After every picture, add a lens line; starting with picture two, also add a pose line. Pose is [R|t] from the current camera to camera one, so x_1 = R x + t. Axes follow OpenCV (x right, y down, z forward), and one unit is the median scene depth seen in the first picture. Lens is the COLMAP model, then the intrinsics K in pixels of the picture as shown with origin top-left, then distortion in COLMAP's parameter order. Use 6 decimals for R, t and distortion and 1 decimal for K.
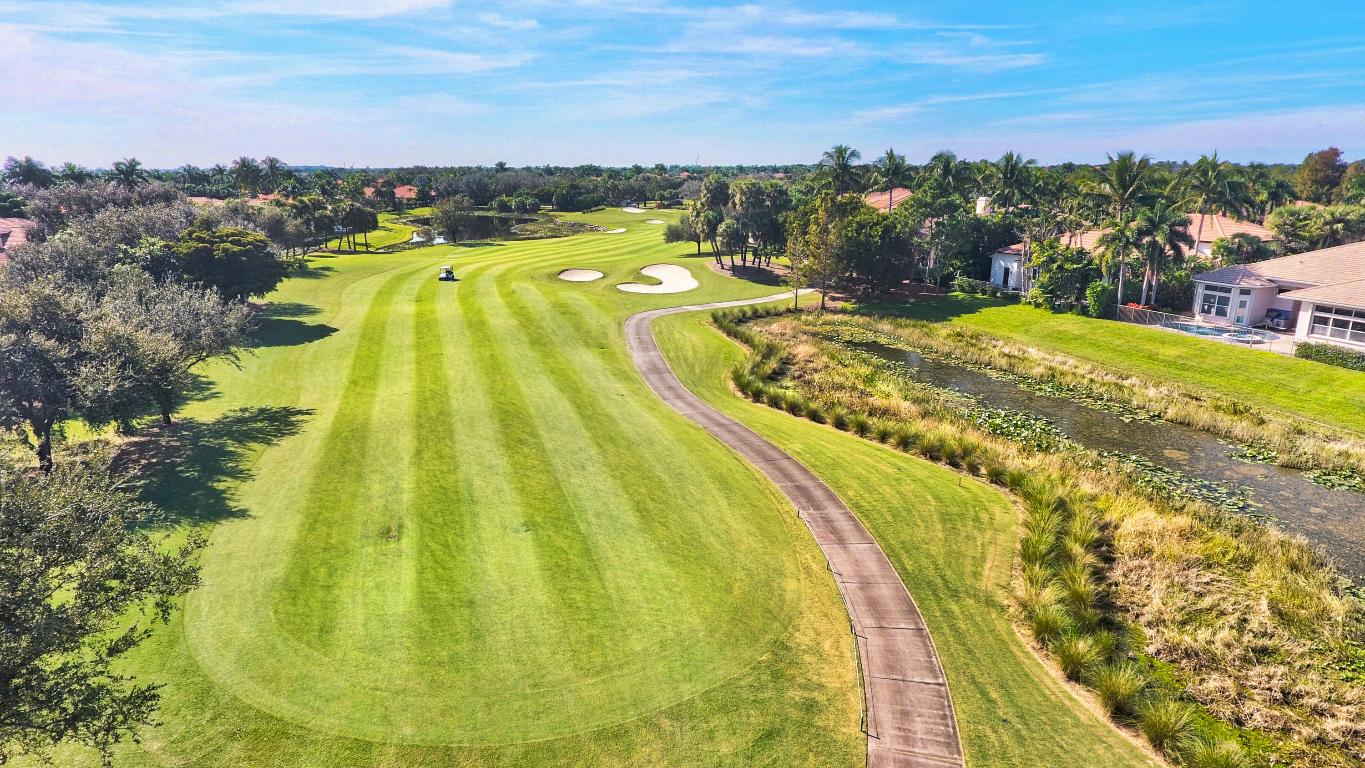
lens RADIAL K [[805.6, 0, 682.5], [0, 805.6, 384.0], [0, 0, 1]] dist [-0.003403, -0.001345]
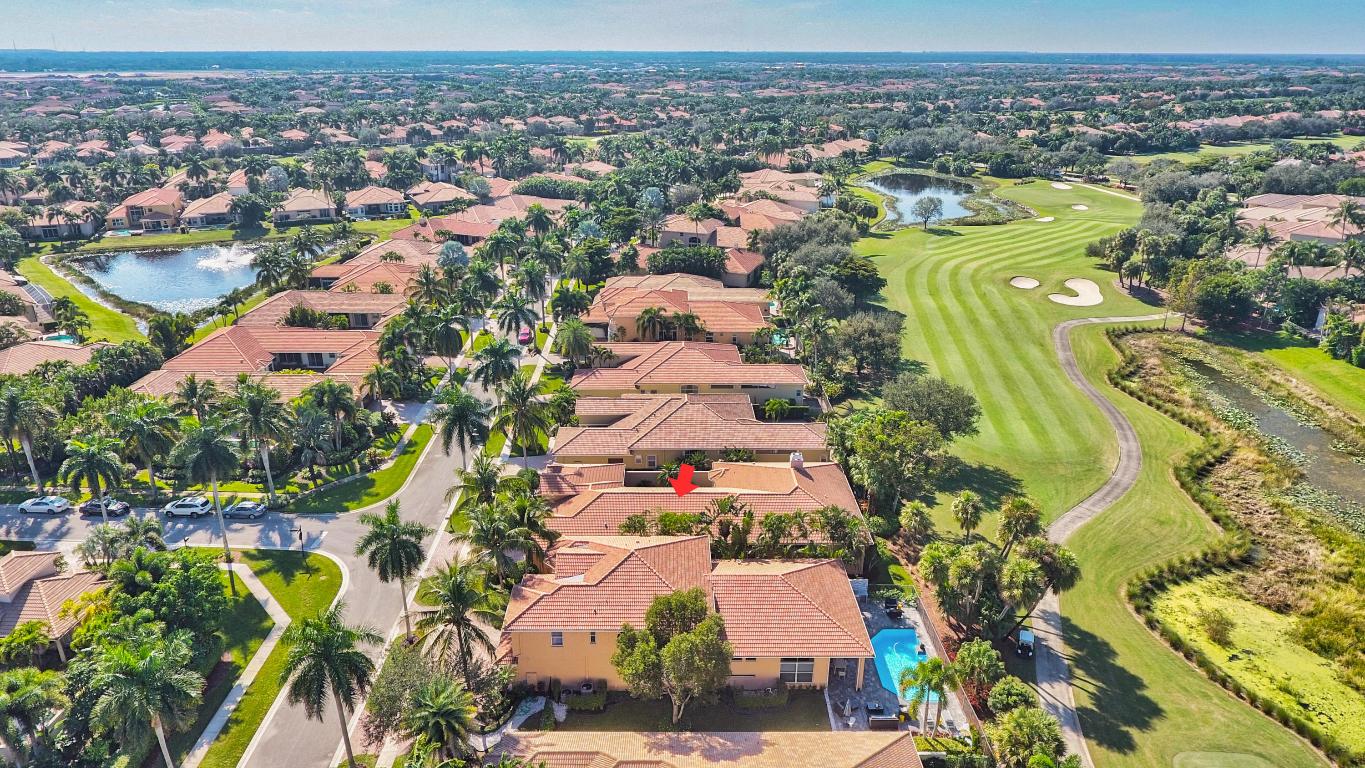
lens RADIAL K [[805.6, 0, 682.5], [0, 805.6, 384.0], [0, 0, 1]] dist [-0.003403, -0.001345]
pose [[0.890406, 0.166086, -0.423784, -0.024810], [-0.116762, 0.983241, 0.140016, -0.111317], [0.439936, -0.075190, 0.894876, -1.085034]]
